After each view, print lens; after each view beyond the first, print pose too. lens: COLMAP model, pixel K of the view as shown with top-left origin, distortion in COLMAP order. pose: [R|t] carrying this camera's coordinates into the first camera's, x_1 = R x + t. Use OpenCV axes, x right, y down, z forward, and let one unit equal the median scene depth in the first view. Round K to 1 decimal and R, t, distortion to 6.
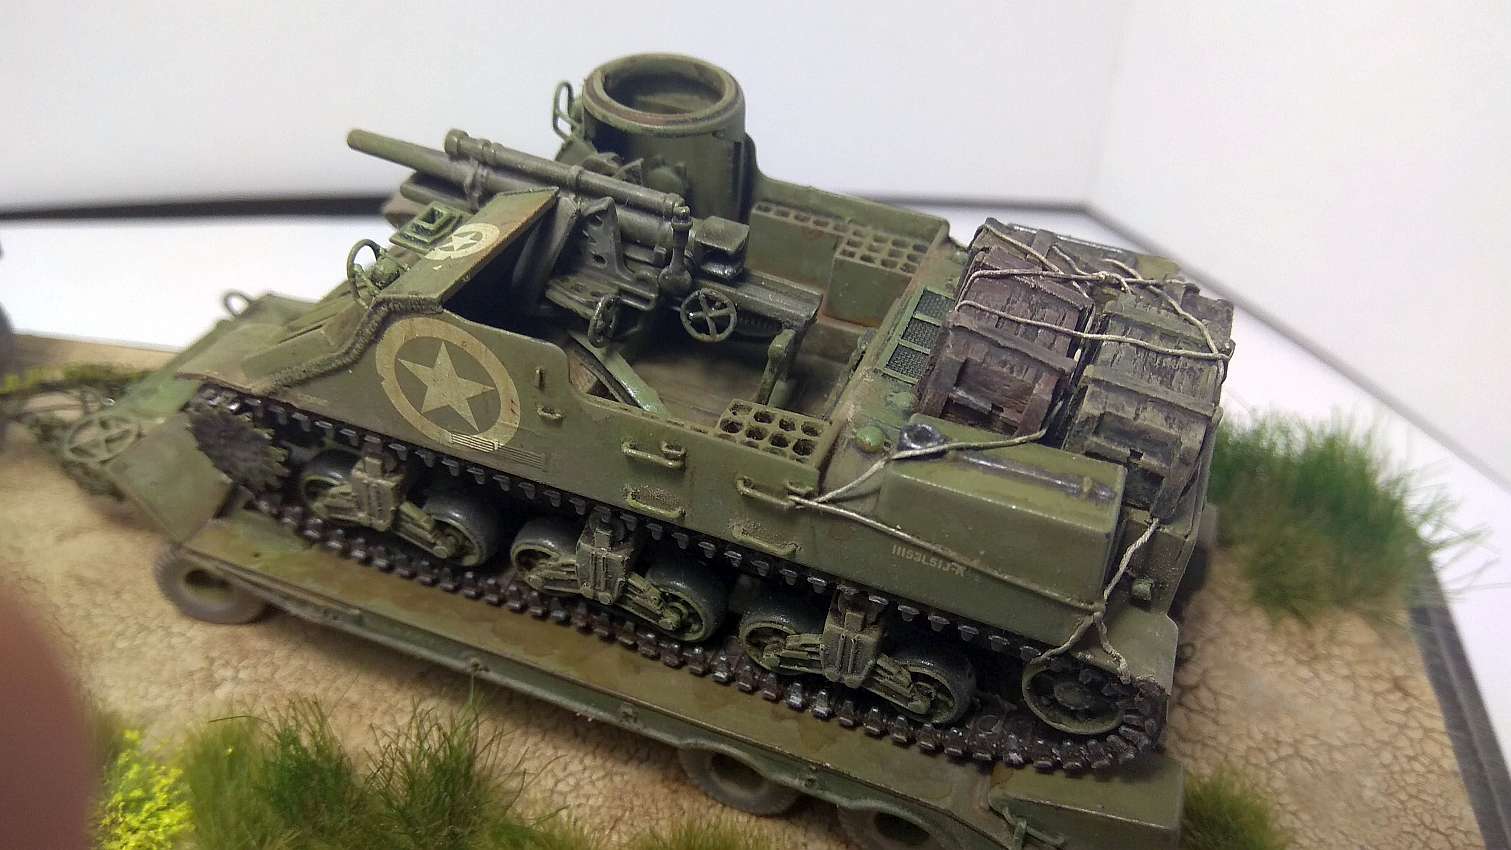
lens RADIAL K [[1242.8, 0, 755.5], [0, 1242.8, 425.0], [0, 0, 1]] dist [0.120230, -0.306938]
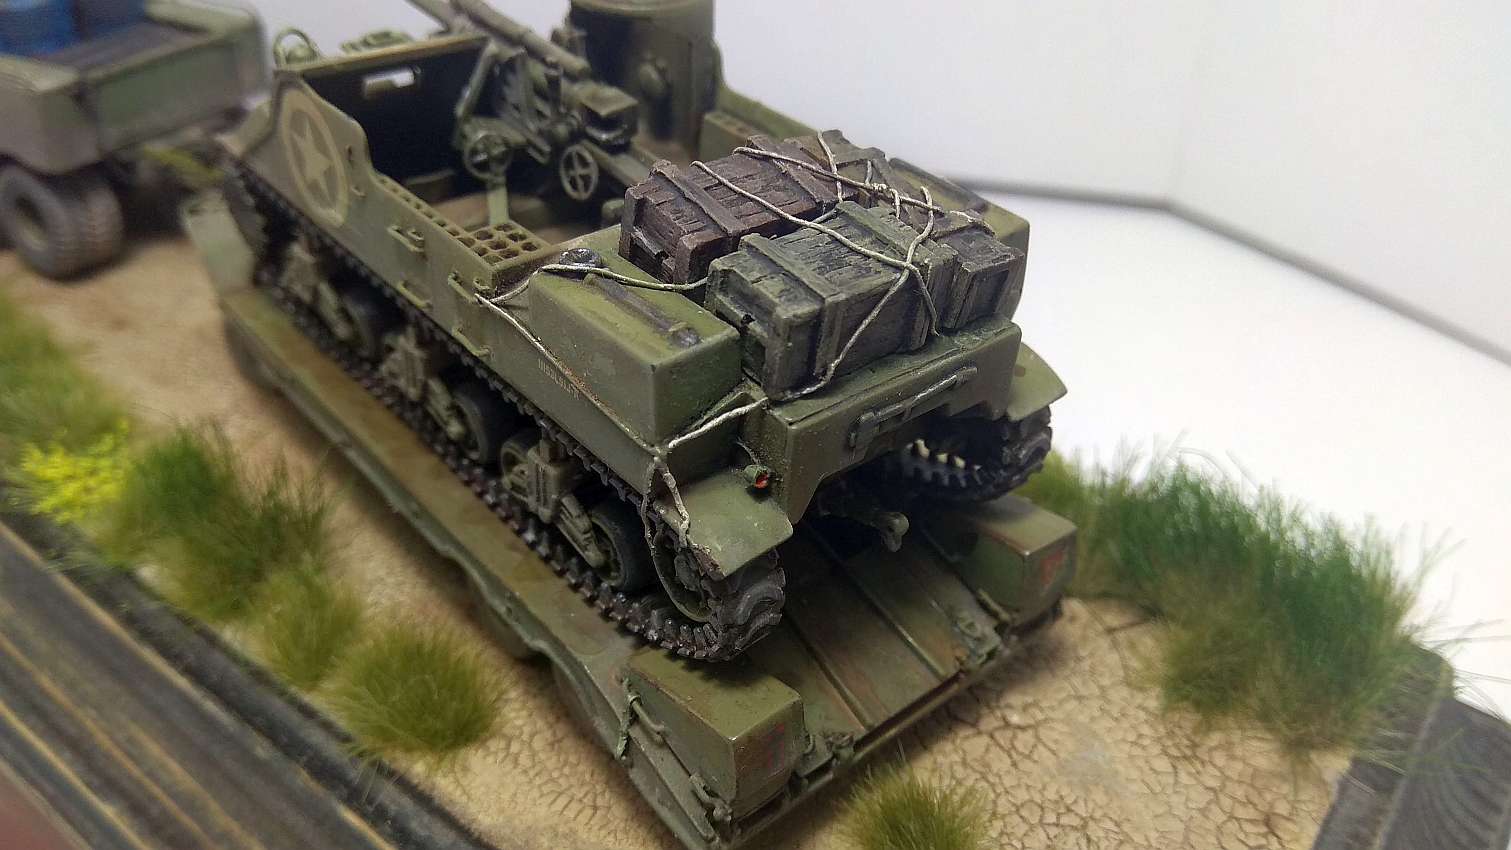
lens RADIAL K [[1242.8, 0, 755.5], [0, 1242.8, 425.0], [0, 0, 1]] dist [0.120230, -0.306938]
pose [[0.879919, 0.263074, -0.395645, 0.608711], [-0.297596, 0.954301, -0.027317, 0.108066], [0.370378, 0.141779, 0.917997, 0.105333]]
